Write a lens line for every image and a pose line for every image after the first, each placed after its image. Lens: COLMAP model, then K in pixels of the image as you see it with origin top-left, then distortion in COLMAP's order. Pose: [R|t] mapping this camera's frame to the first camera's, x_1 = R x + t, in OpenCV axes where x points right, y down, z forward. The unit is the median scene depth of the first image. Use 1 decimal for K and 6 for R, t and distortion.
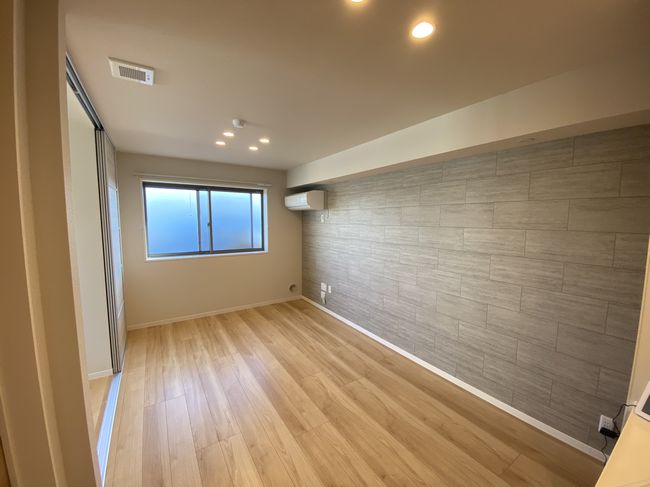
lens RADIAL K [[263.5, 0, 325.1], [0, 263.5, 245.2], [0, 0, 1]] dist [0.036817, -0.000449]
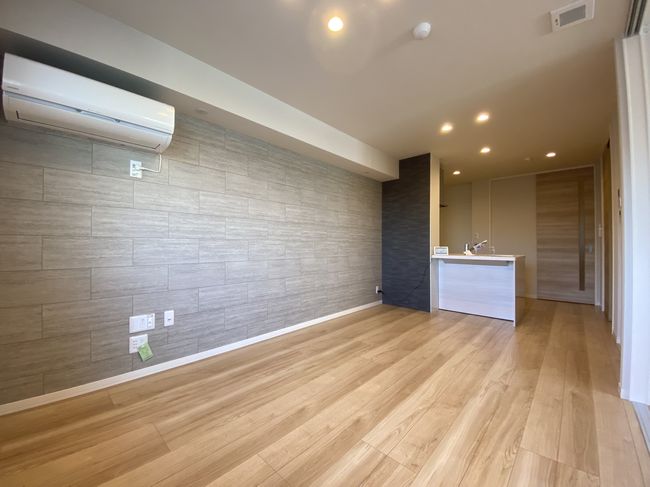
lens RADIAL K [[263.5, 0, 322.8], [0, 263.5, 242.4], [0, 0, 1]] dist [0.036817, -0.000449]
pose [[-0.233806, -0.003591, 0.972277, -0.741274], [0.087710, 0.995838, 0.024770, 0.053654], [-0.968319, 0.091070, -0.232518, 1.127122]]
